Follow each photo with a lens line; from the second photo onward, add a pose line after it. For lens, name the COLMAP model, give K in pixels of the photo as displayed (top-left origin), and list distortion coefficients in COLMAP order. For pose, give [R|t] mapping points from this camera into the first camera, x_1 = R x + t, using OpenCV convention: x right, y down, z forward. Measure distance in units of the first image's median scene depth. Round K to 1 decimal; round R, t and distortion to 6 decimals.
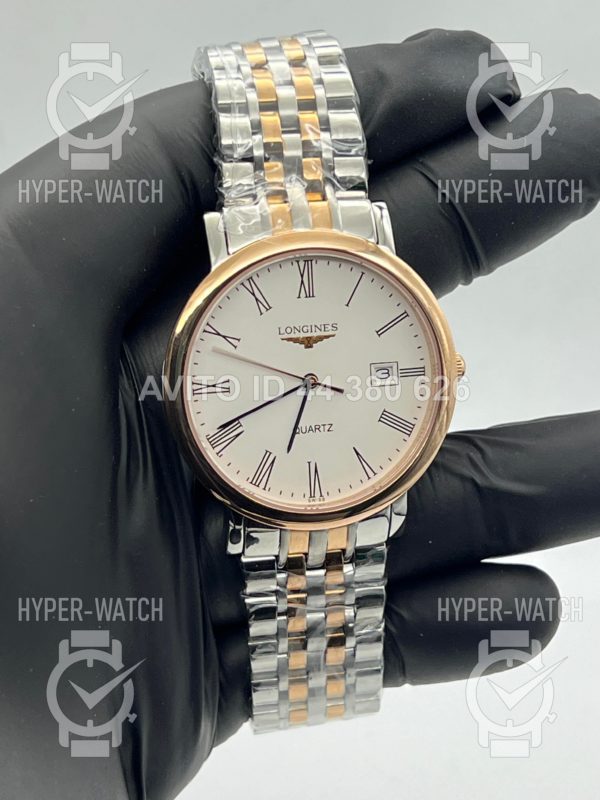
lens RADIAL K [[1823.2, 0, 300.0], [0, 1823.2, 400.0], [0, 0, 1]] dist [0.143508, 0.171073]
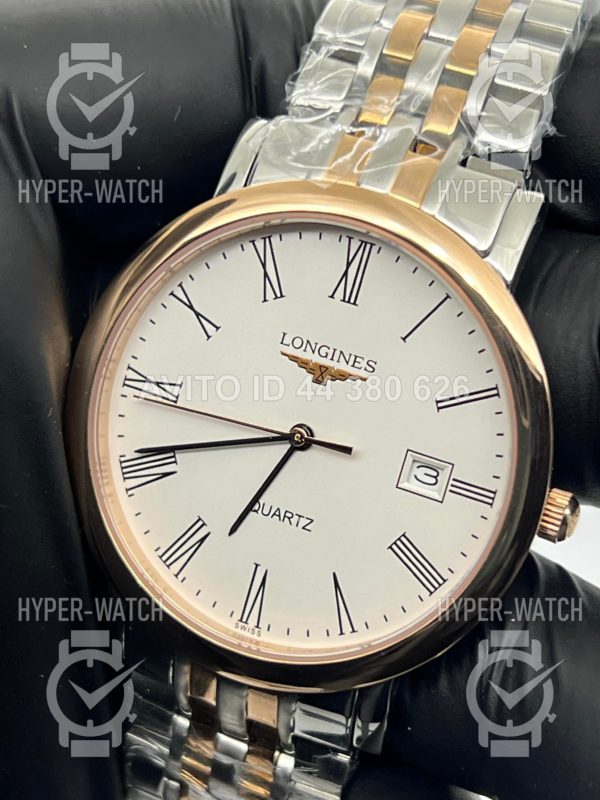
lens RADIAL K [[1823.2, 0, 300.0], [0, 1823.2, 400.0], [0, 0, 1]] dist [0.143508, 0.171073]
pose [[0.816738, 0.350014, -0.458726, 0.271814], [-0.378247, 0.925136, 0.032442, -0.040336], [0.435739, 0.147015, 0.887985, 0.472879]]
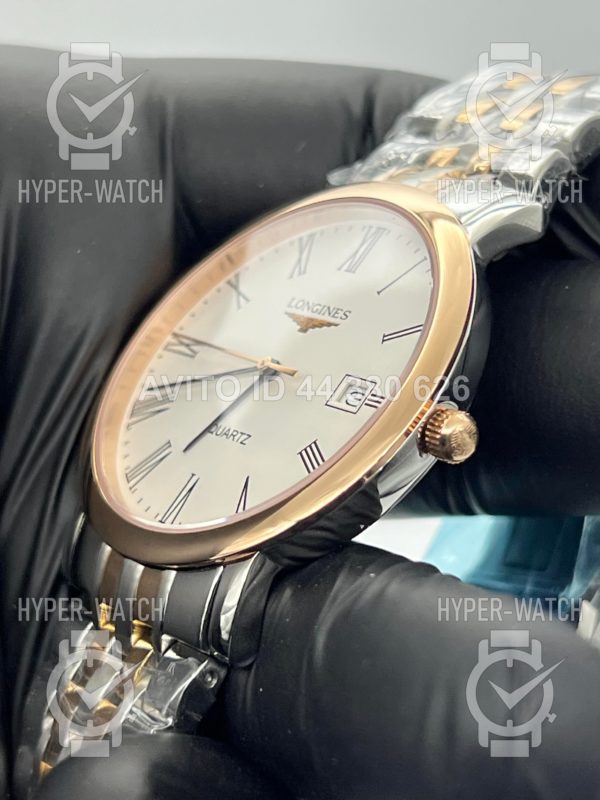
lens RADIAL K [[1823.2, 0, 300.0], [0, 1823.2, 400.0], [0, 0, 1]] dist [0.143508, 0.171073]
pose [[0.460669, 0.102301, -0.881657, 0.568220], [-0.665431, 0.697152, -0.266798, 0.158420], [0.587355, 0.709587, 0.389230, 0.766310]]
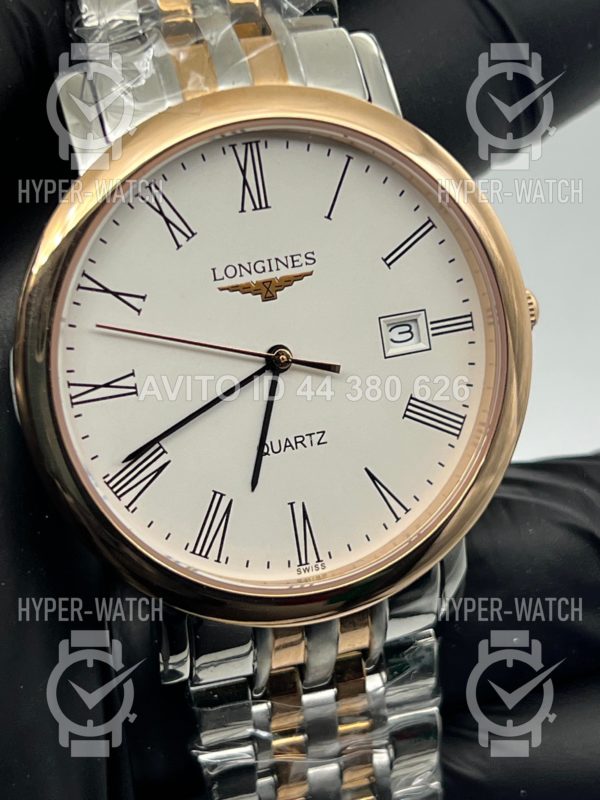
lens RADIAL K [[1823.2, 0, 300.0], [0, 1823.2, 400.0], [0, 0, 1]] dist [0.143508, 0.171073]
pose [[0.990170, -0.111939, 0.083863, -0.036095], [0.114052, 0.993256, -0.020830, 0.014573], [-0.080965, 0.030190, 0.996260, 0.442320]]
